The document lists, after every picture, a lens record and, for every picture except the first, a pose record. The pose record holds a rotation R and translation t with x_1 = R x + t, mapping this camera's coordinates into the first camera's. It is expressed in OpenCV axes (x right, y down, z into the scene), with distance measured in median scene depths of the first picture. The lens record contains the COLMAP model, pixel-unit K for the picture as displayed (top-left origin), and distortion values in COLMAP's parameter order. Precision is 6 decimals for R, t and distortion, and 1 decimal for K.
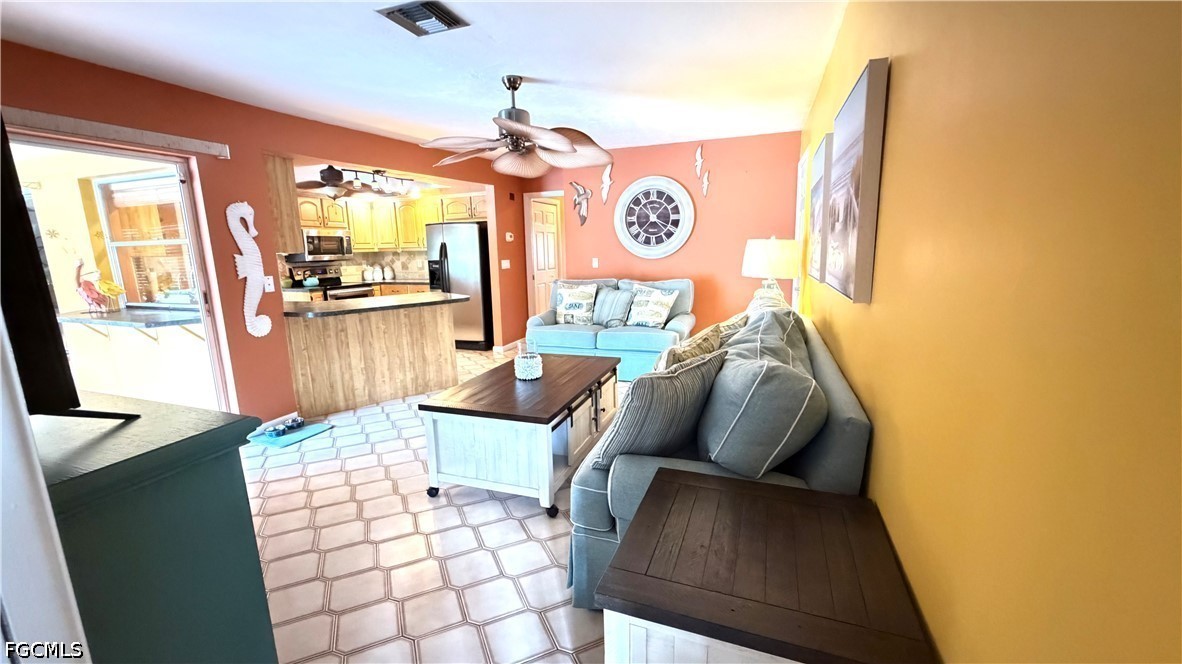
lens RADIAL K [[466.8, 0, 591.0], [0, 466.8, 332.0], [0, 0, 1]] dist [-0.002469, -0.000282]
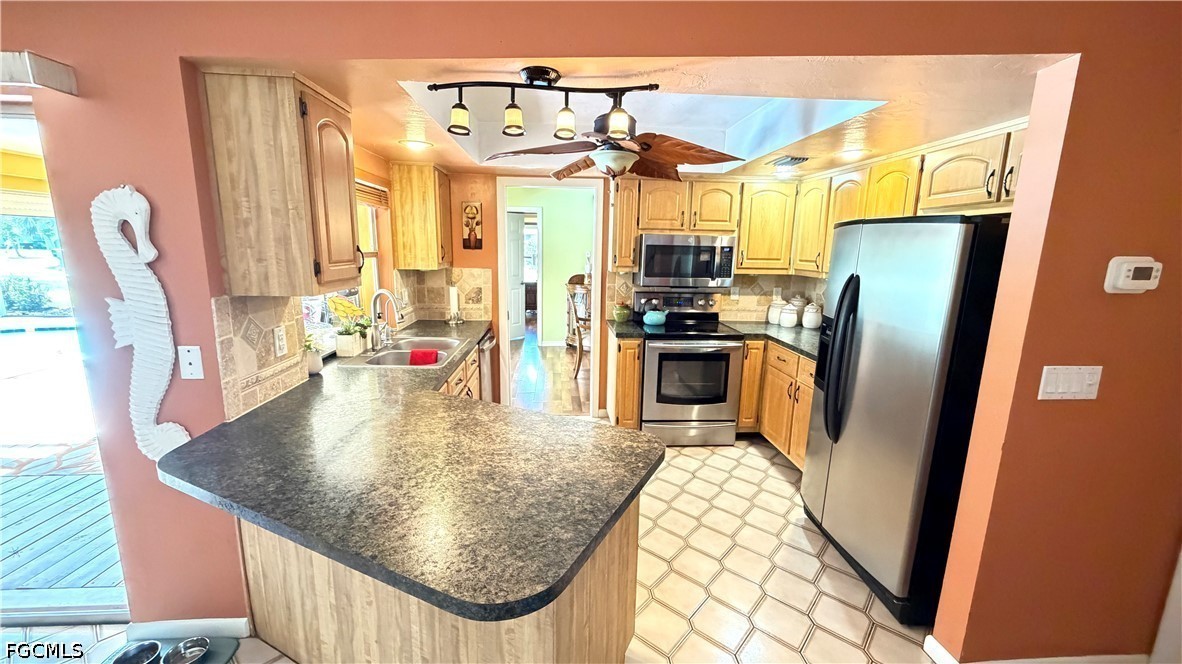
lens RADIAL K [[466.8, 0, 591.0], [0, 466.8, 332.0], [0, 0, 1]] dist [-0.002469, -0.000282]
pose [[0.405218, 0.199490, -0.892189, -0.103322], [-0.193358, 0.972527, 0.129633, -0.231232], [0.893538, 0.119983, 0.432658, 0.988080]]
